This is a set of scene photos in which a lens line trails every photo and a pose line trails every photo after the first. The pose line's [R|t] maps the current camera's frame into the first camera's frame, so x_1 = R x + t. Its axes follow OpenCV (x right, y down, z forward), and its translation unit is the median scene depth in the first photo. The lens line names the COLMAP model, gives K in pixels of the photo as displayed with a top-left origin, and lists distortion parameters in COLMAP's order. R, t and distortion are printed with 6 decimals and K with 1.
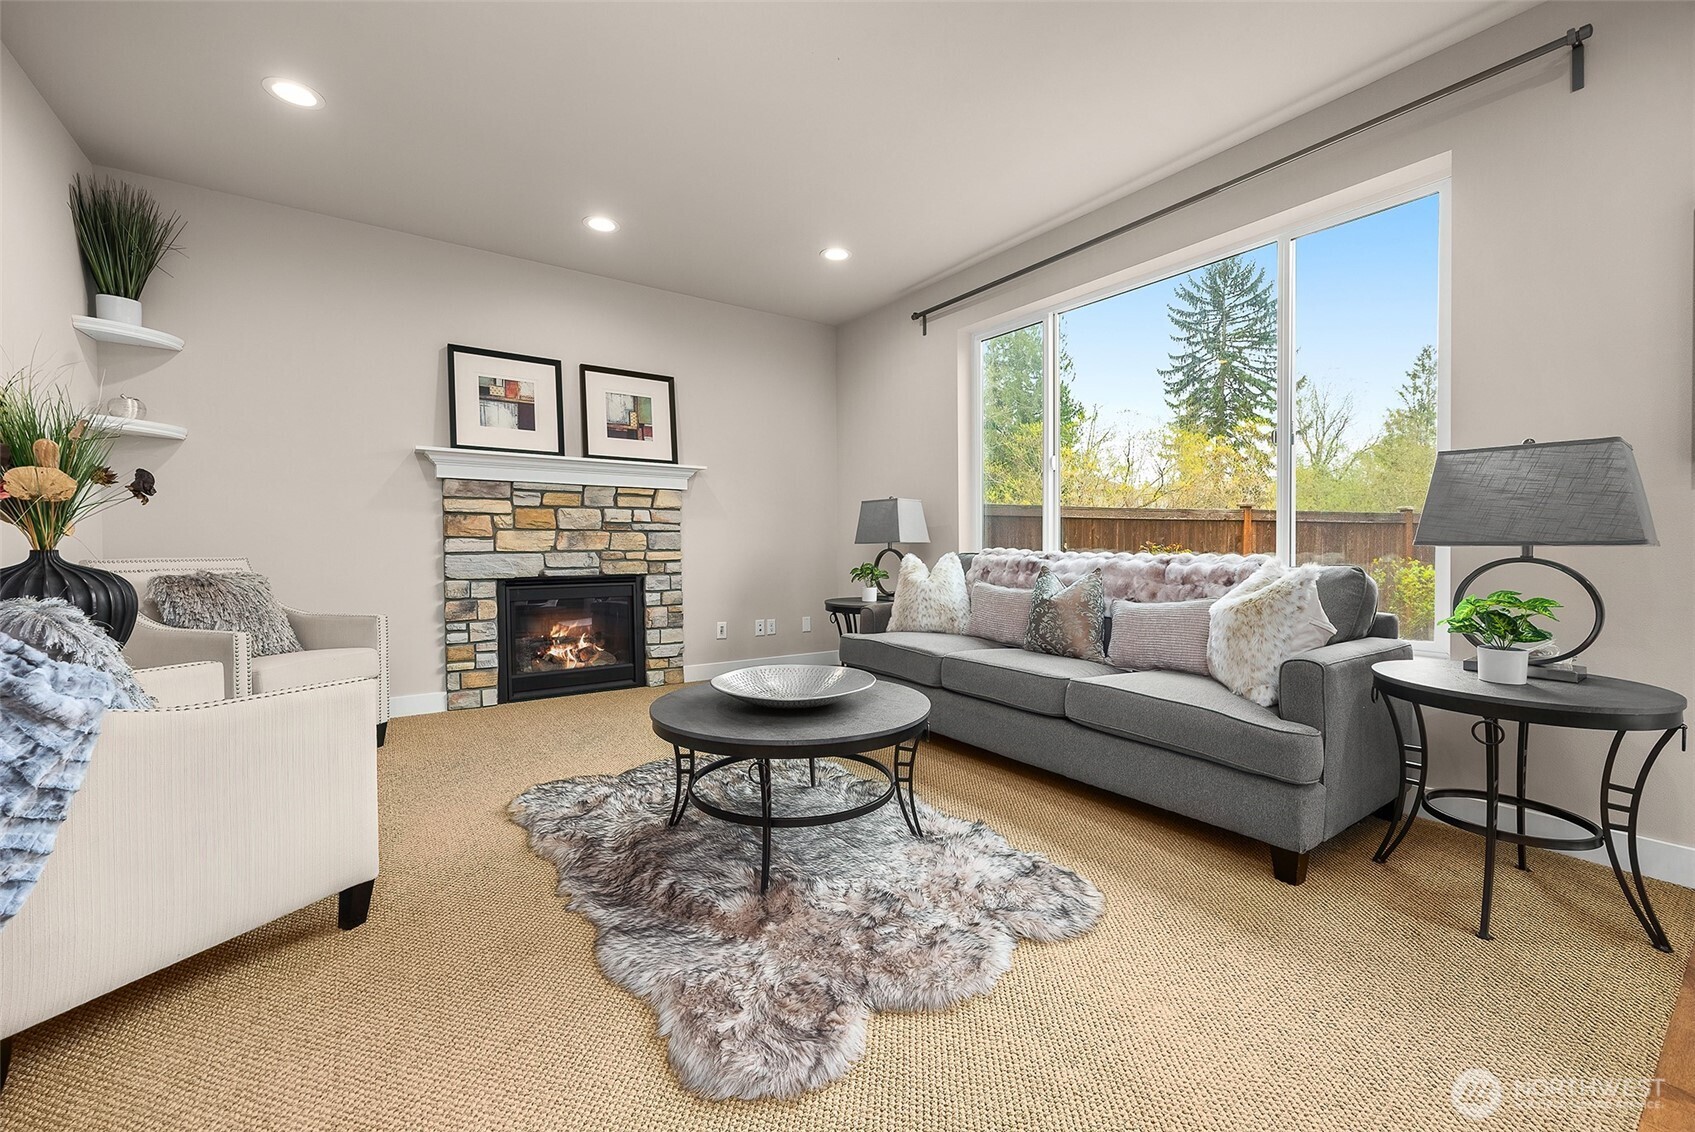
lens RADIAL K [[657.5, 0, 846.5], [0, 657.5, 563.0], [0, 0, 1]] dist [-0.003256, -0.000368]
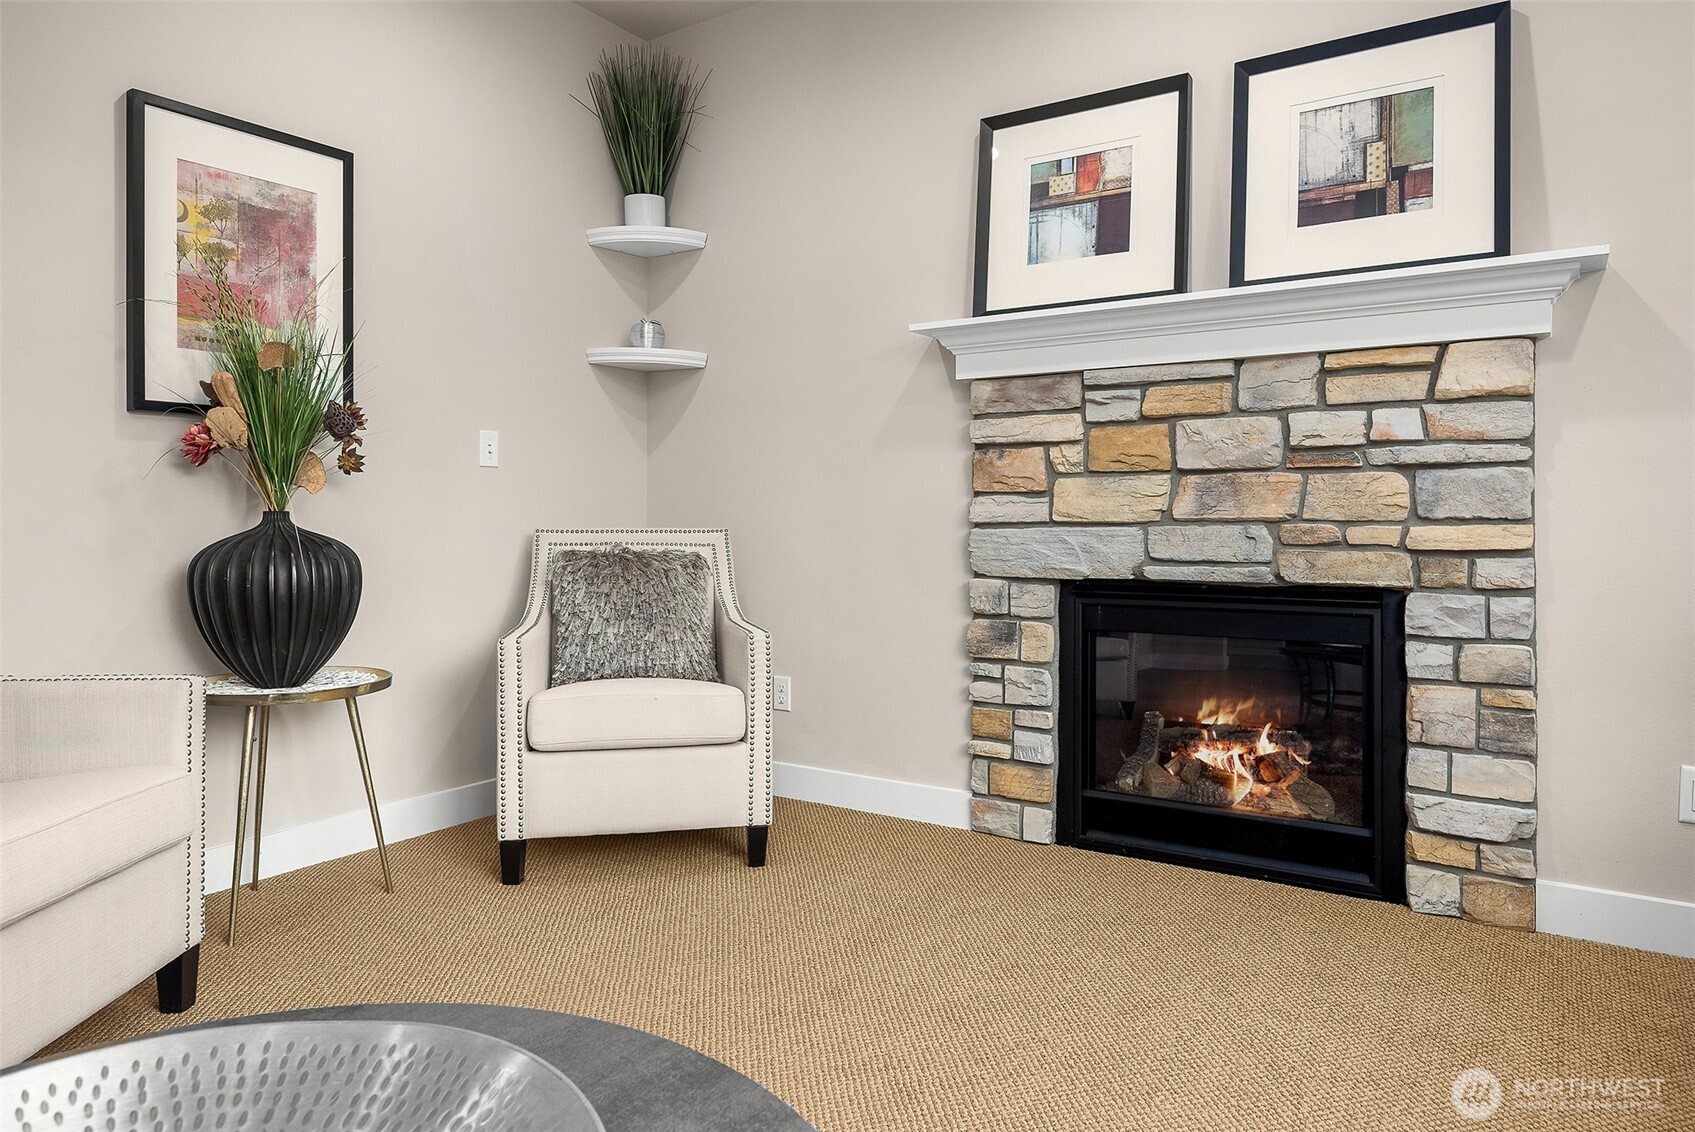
lens RADIAL K [[1065.3, 0, 845.4], [0, 1065.3, 527.3], [0, 0, 1]] dist [-0.007227, -0.003382]
pose [[0.376523, 0.005029, -0.926393, 0.119357], [-0.024750, 0.999683, -0.004632, -0.006024], [0.926076, 0.024672, 0.376528, 0.544892]]
